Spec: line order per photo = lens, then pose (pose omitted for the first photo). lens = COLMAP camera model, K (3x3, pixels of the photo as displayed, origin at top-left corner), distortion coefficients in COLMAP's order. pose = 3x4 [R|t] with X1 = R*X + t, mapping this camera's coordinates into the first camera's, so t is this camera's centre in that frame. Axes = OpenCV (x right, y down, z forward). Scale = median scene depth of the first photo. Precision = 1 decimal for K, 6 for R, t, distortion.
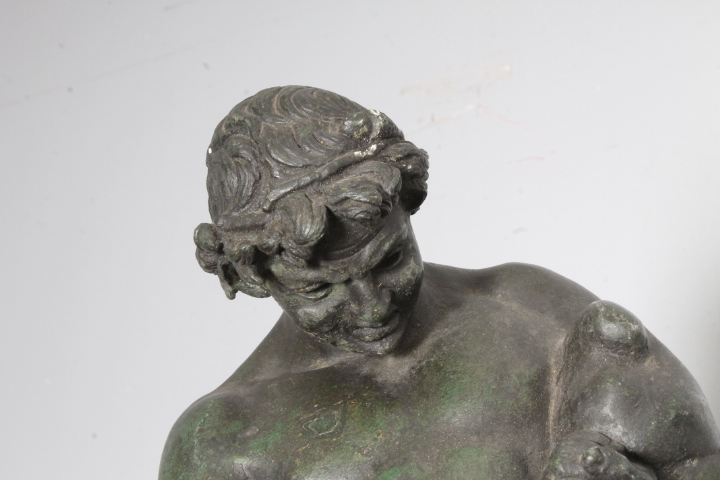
lens RADIAL K [[1771.9, 0, 363.0], [0, 1771.9, 238.6], [0, 0, 1]] dist [0.112266, 0.000000]
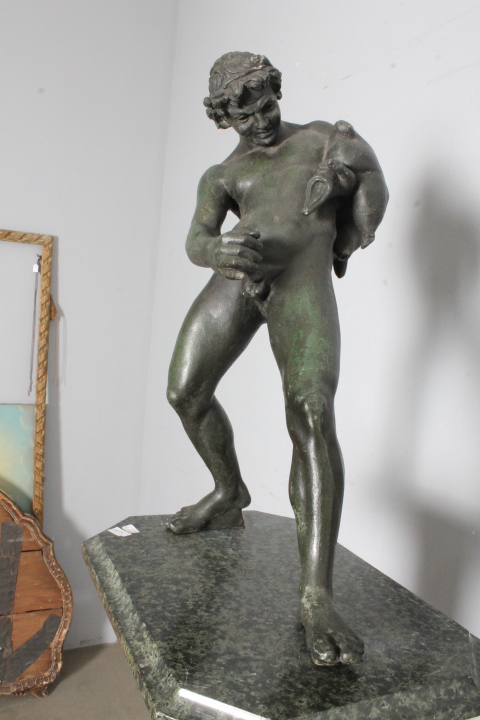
lens RADIAL K [[623.7, 0, 243.5], [0, 623.7, 358.8], [0, 0, 1]] dist [-0.120898, 0.057554]
pose [[0.989888, 0.012109, -0.141332, 0.126260], [0.013358, 0.983964, 0.177864, 0.246797], [0.141219, -0.177954, 0.973853, -0.086501]]
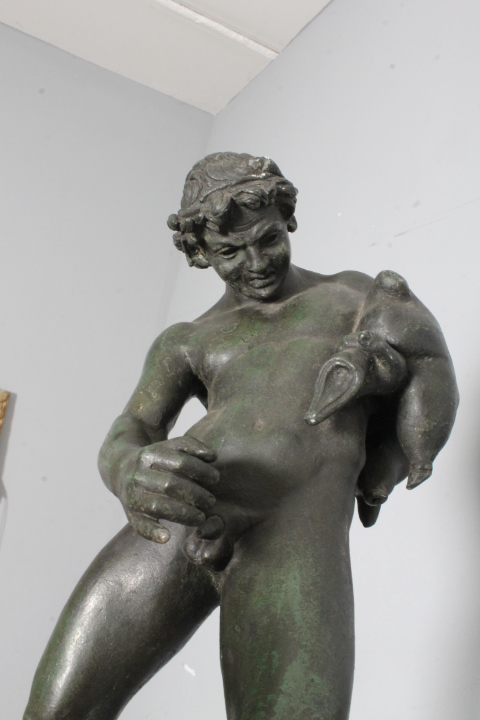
lens RADIAL K [[732.7, 0, 240.8], [0, 732.7, 363.8], [0, 0, 1]] dist [-0.134231, 0.000000]
pose [[0.979890, 0.078501, -0.183450, 0.135130], [-0.094734, 0.992165, -0.081453, 0.205181], [0.175618, 0.097194, 0.979649, 0.271860]]
